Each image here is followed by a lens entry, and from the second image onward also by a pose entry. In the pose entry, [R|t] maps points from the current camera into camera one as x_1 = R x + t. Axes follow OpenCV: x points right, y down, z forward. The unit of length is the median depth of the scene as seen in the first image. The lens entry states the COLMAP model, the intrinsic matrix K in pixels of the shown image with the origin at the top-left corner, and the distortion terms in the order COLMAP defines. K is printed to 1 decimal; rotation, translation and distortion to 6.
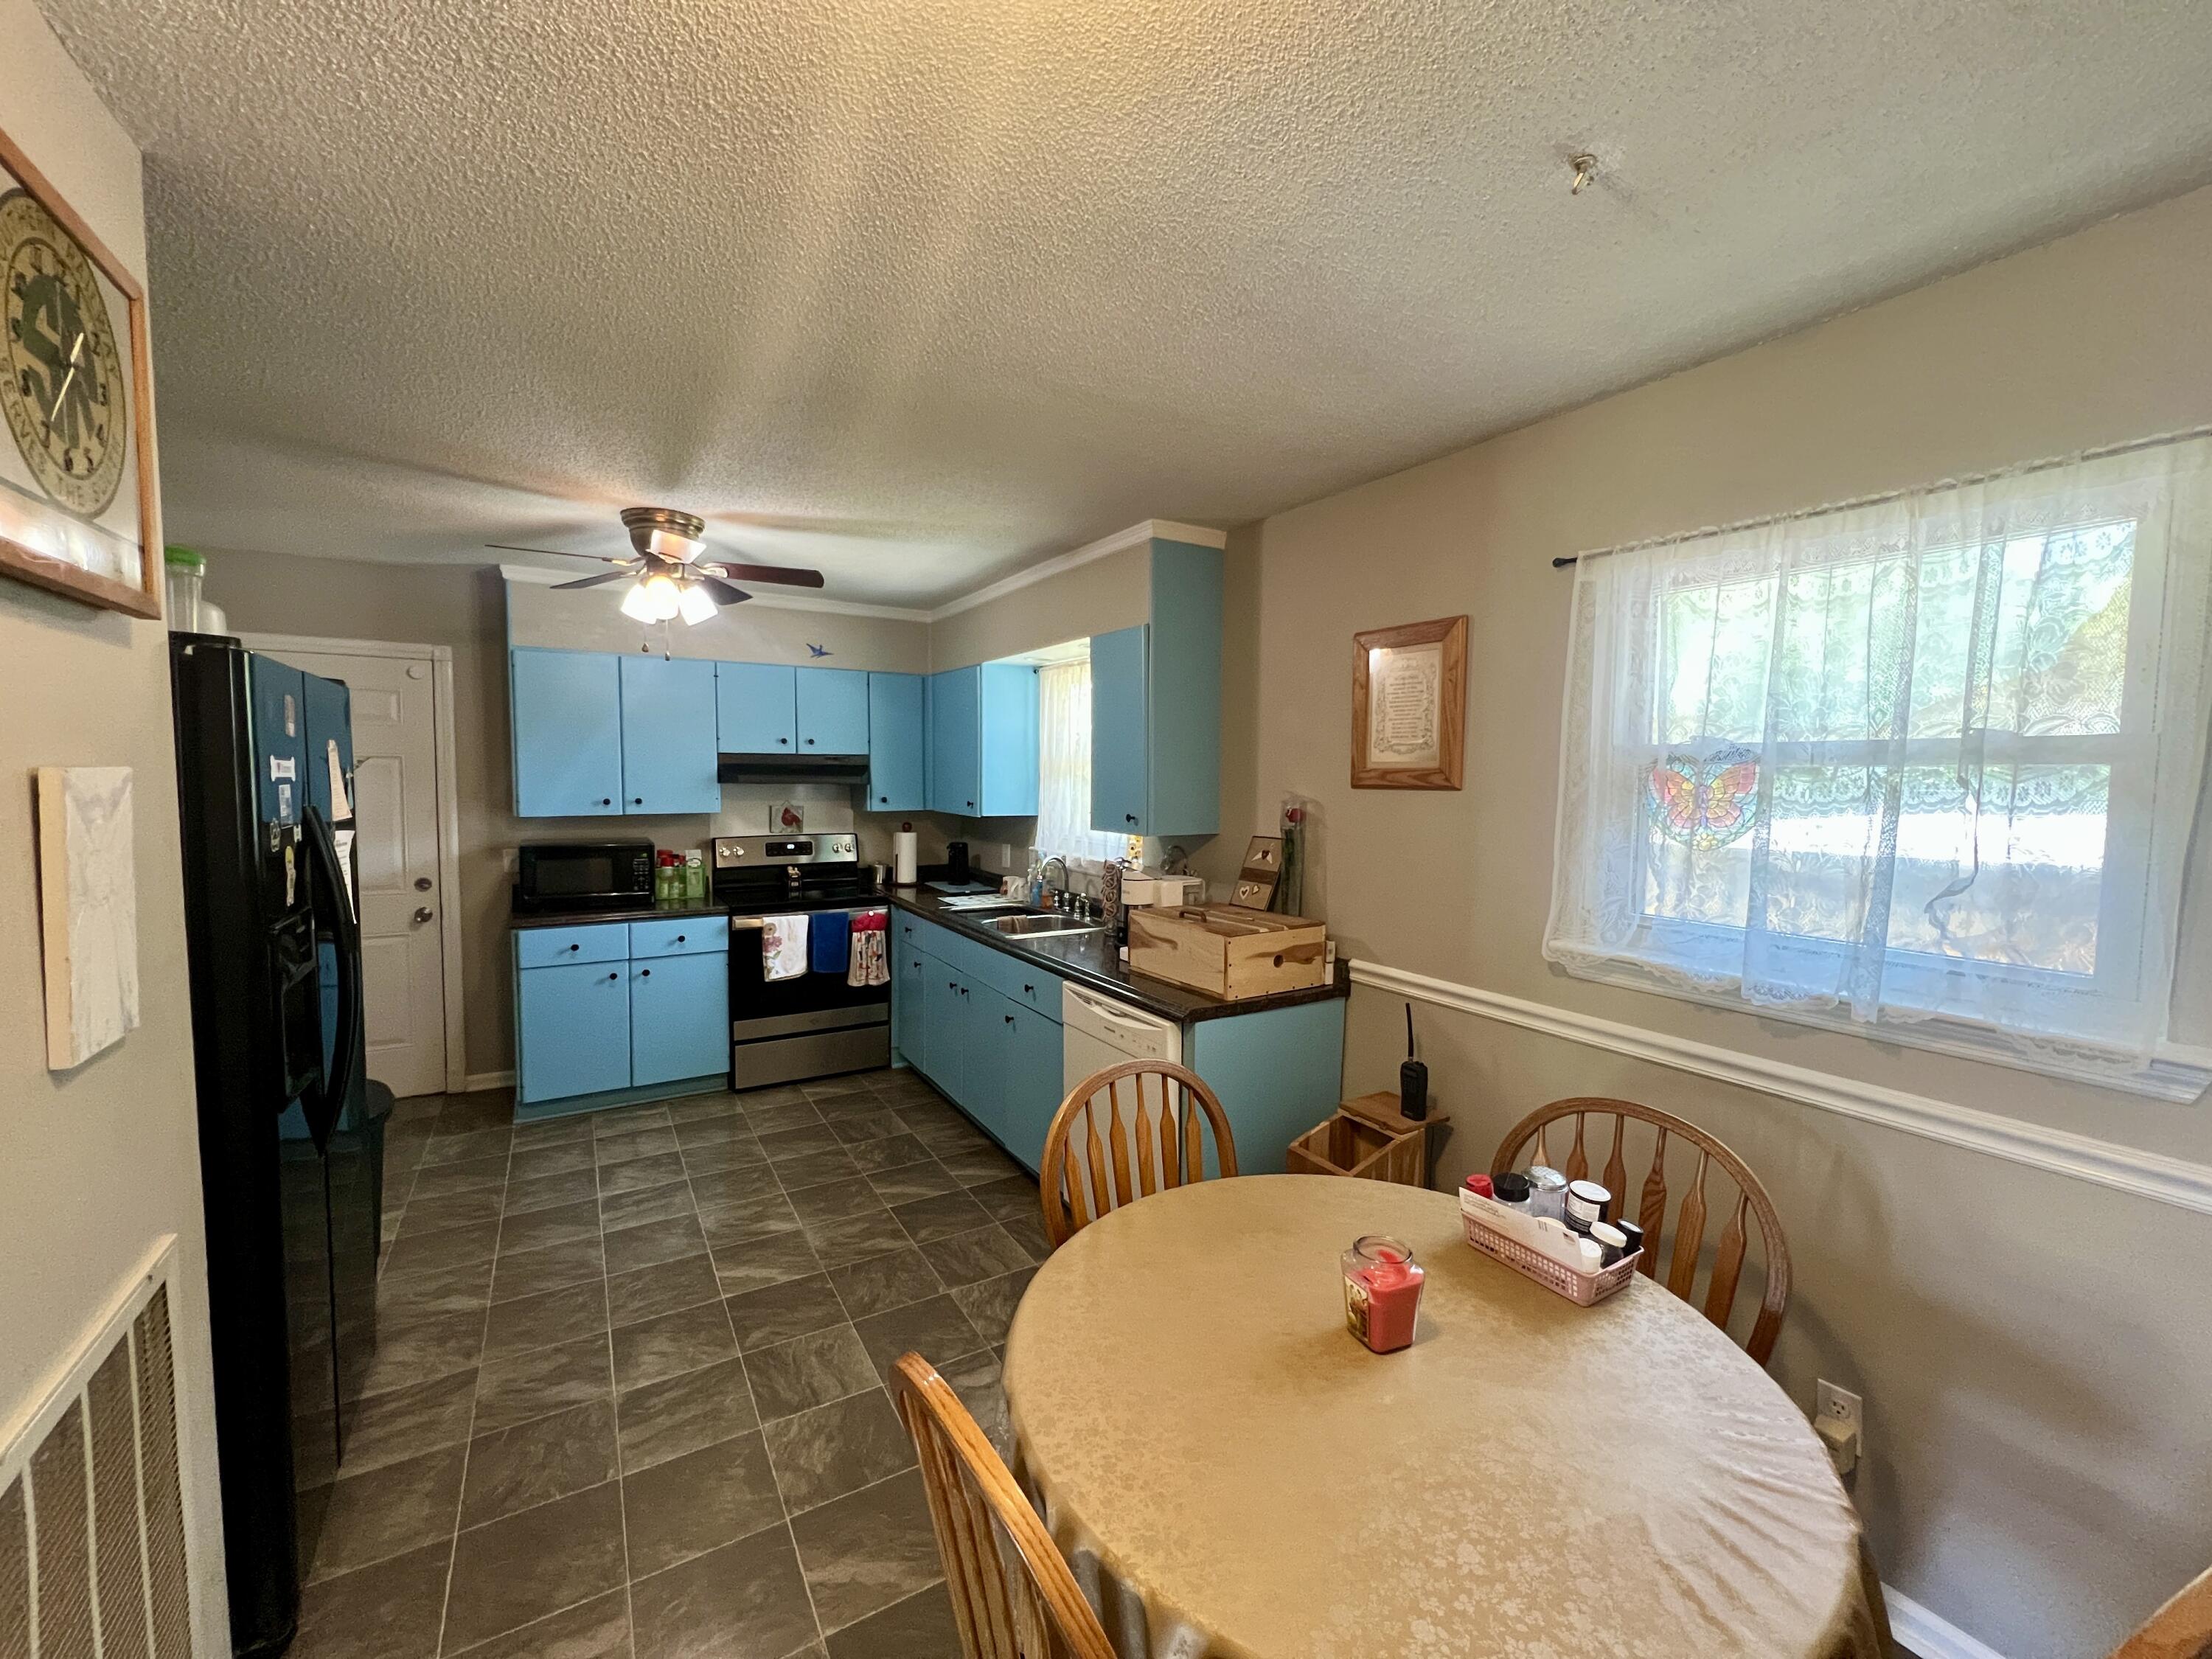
lens RADIAL K [[886.4, 0, 1095.6], [0, 886.4, 826.8], [0, 0, 1]] dist [0.000920, 0.000591]
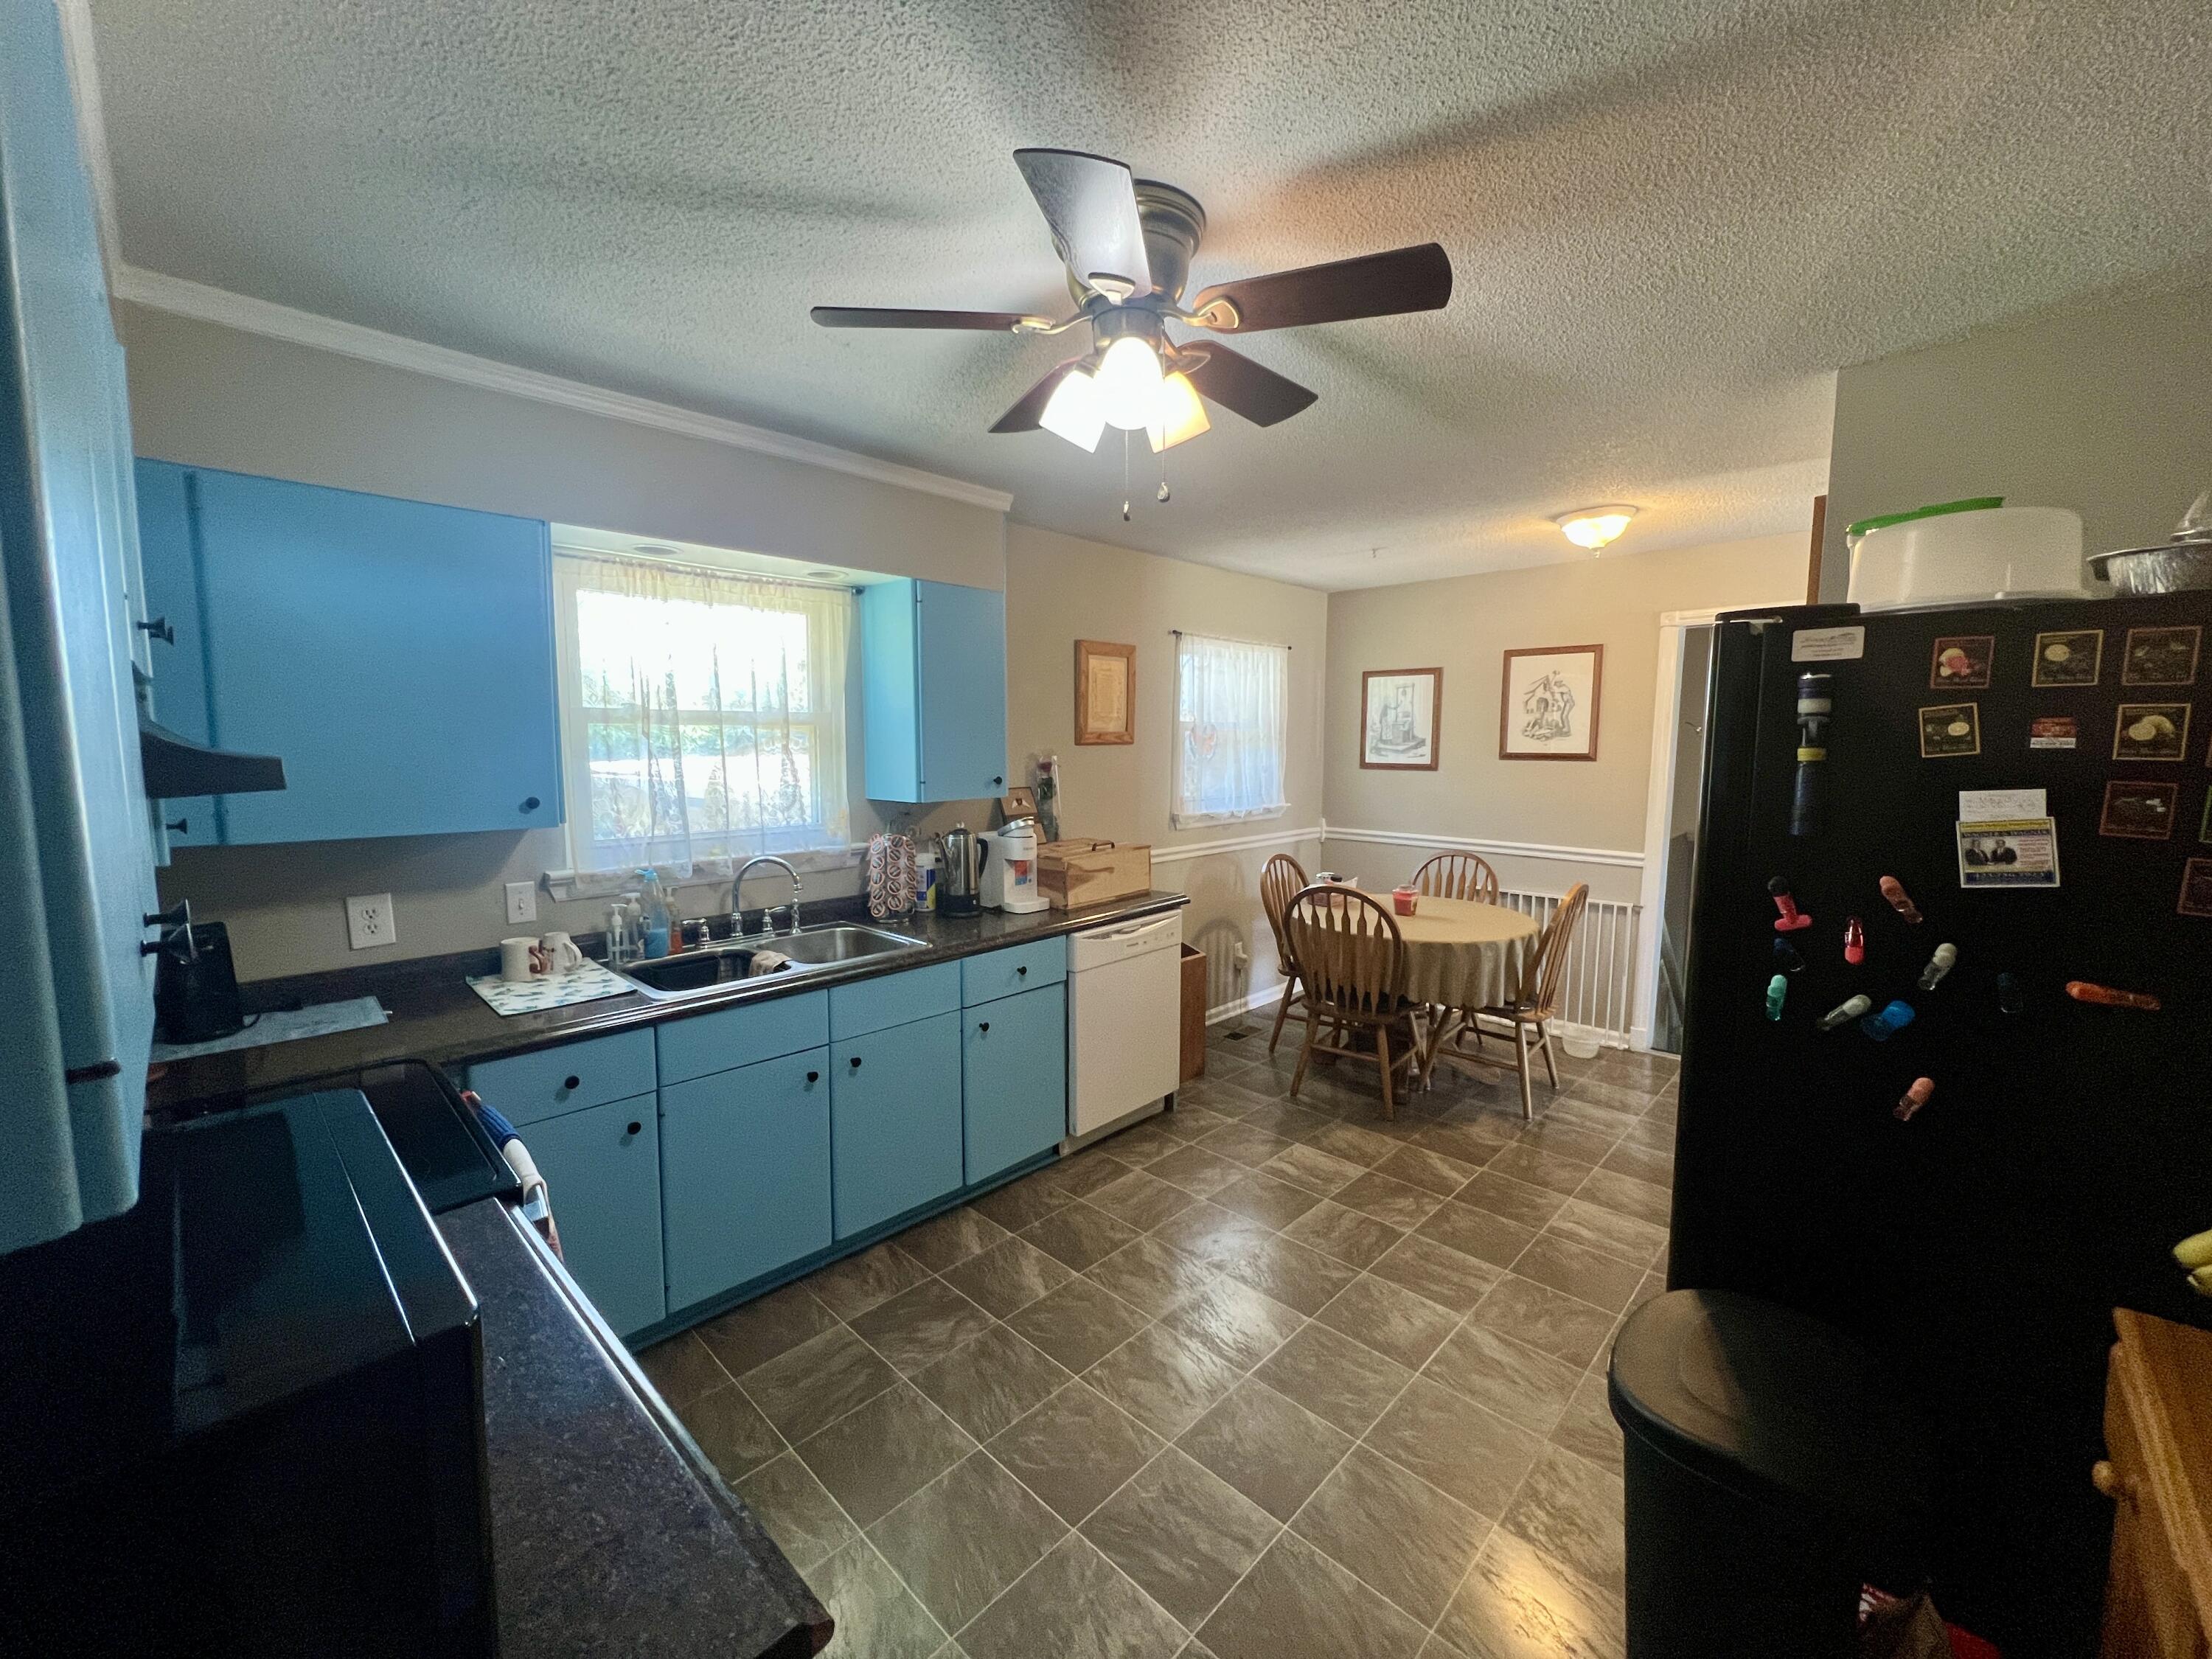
lens RADIAL K [[886.4, 0, 1095.6], [0, 886.4, 826.8], [0, 0, 1]] dist [0.000920, 0.000591]
pose [[-0.256971, -0.104661, 0.960735, -1.113110], [0.058497, 0.990611, 0.123562, -0.087363], [-0.964647, 0.087952, -0.248436, 1.312332]]
